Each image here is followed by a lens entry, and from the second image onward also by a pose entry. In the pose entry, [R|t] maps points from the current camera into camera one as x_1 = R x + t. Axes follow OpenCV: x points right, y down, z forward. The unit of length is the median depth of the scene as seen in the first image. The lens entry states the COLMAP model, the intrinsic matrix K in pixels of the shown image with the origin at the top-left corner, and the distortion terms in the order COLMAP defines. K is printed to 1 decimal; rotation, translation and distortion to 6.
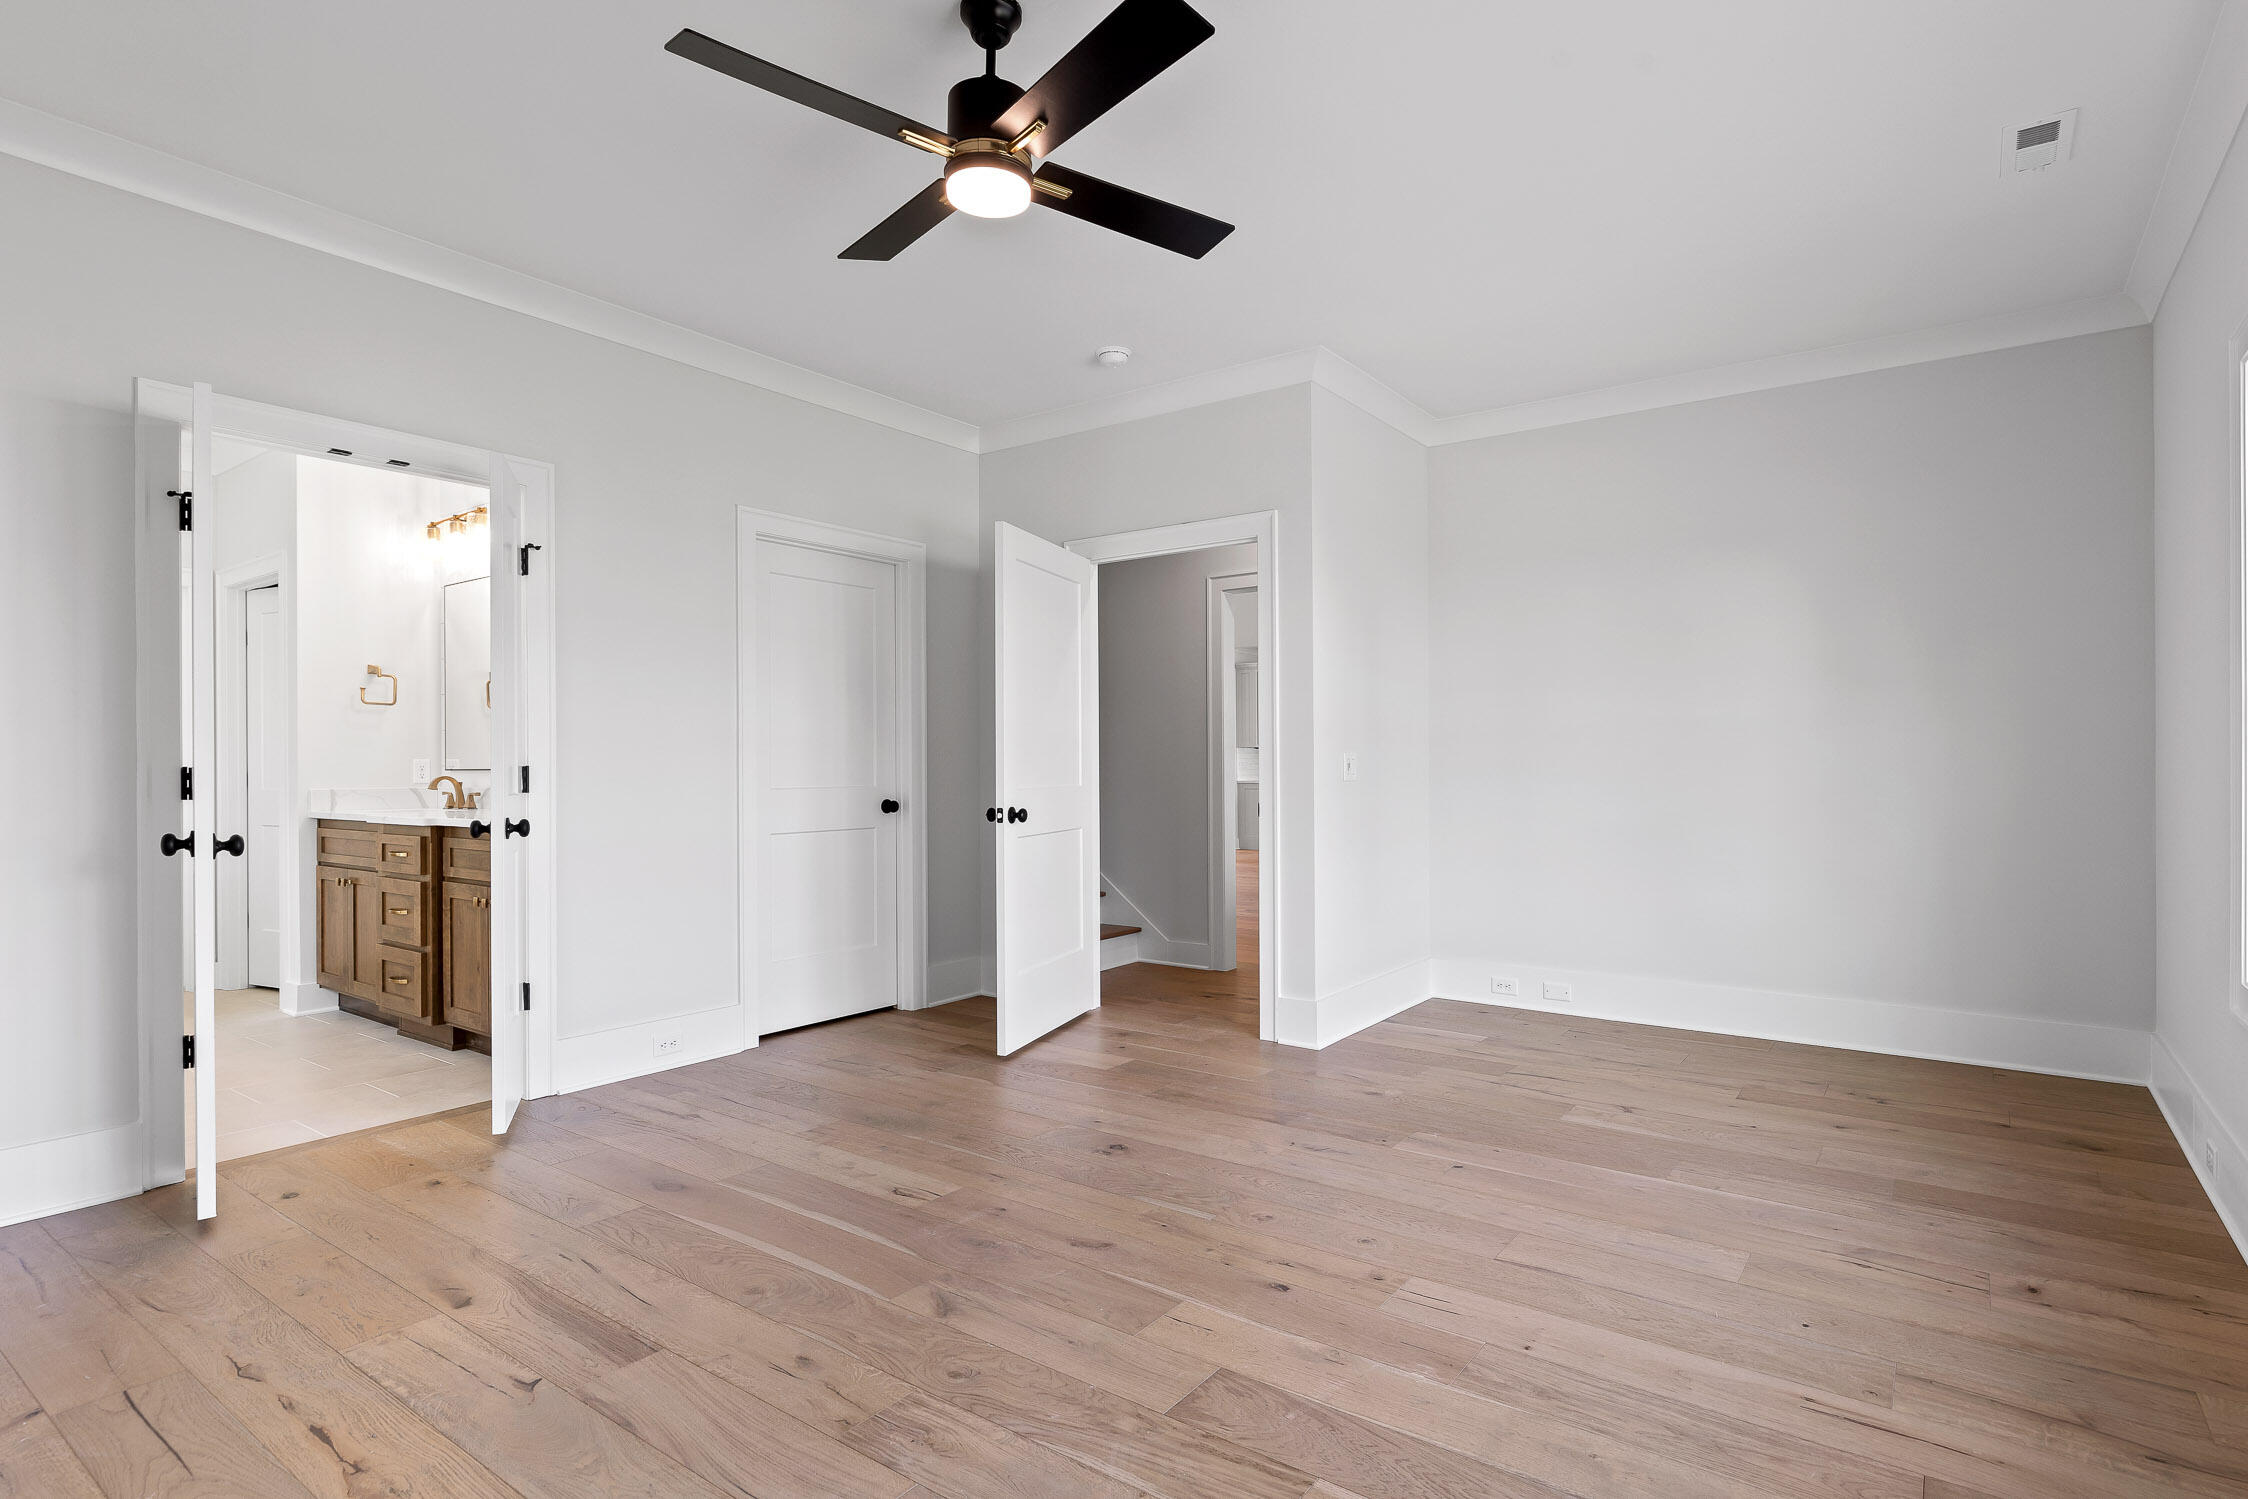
lens RADIAL K [[1121.5, 0, 1131.2], [0, 1121.5, 759.5], [0, 0, 1]] dist [-0.004393, -0.000901]
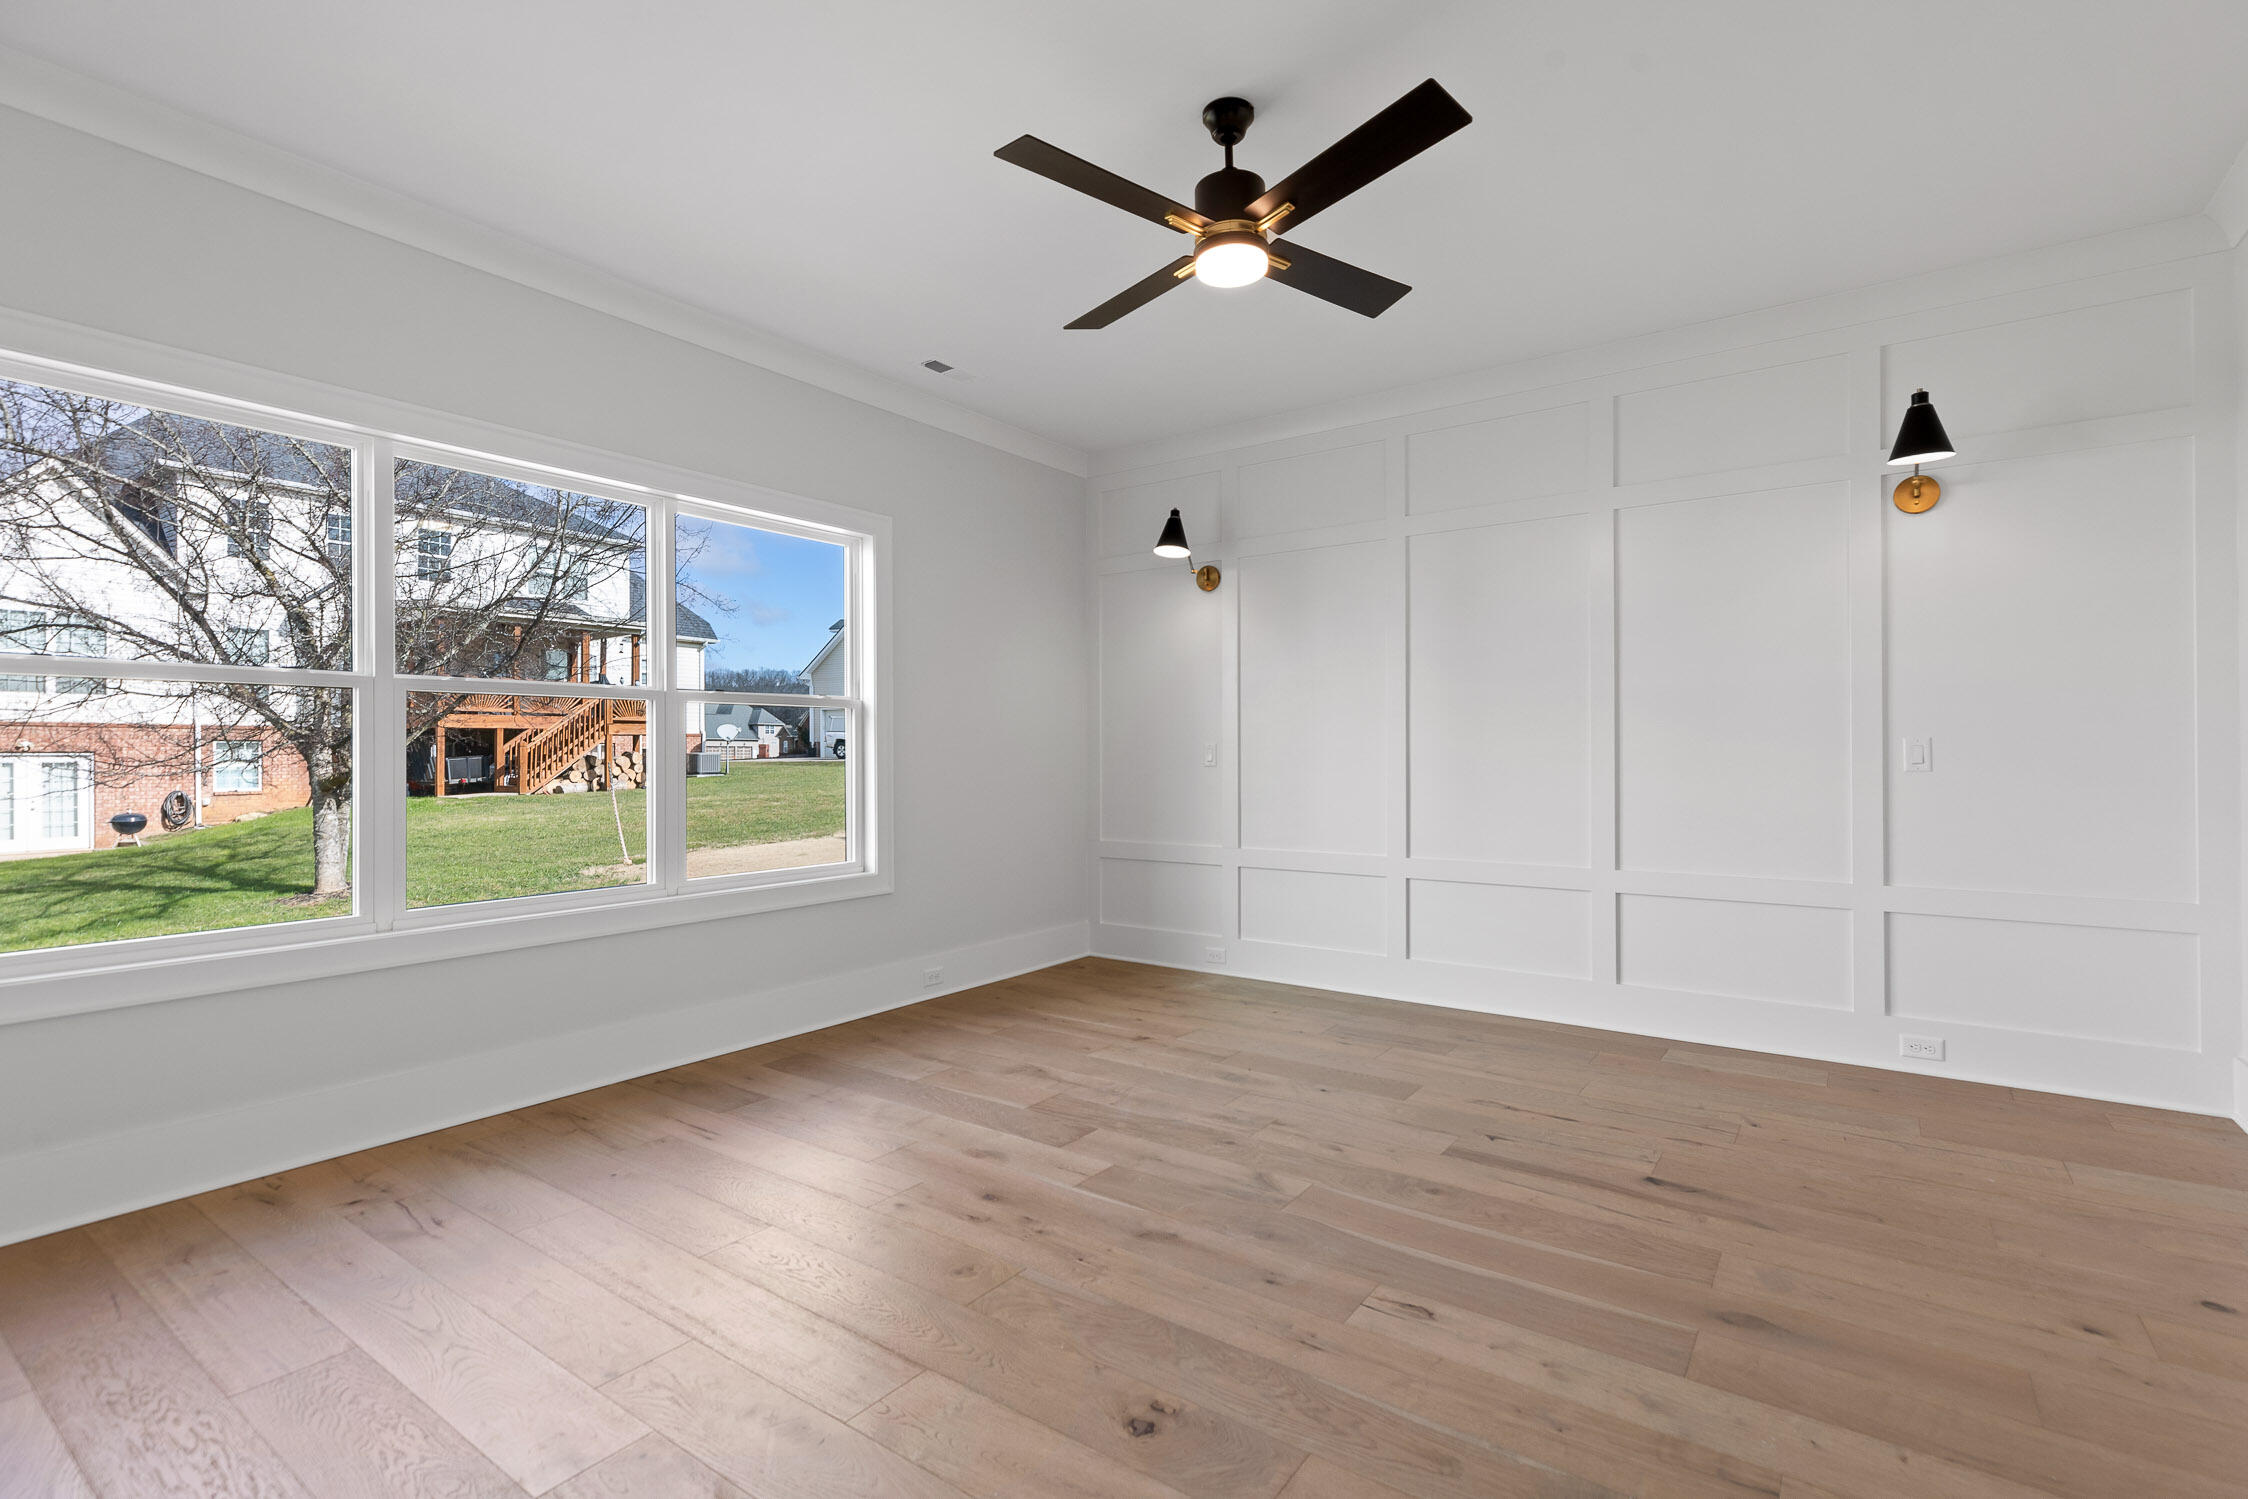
lens RADIAL K [[1025.2, 0, 1122.6], [0, 1025.2, 758.1], [0, 0, 1]] dist [-0.001591, -0.000179]
pose [[-0.999946, 0.008024, -0.006646, -0.002953], [0.008039, 0.999965, -0.002246, 0.013018], [0.006627, -0.002300, -0.999975, 2.082722]]
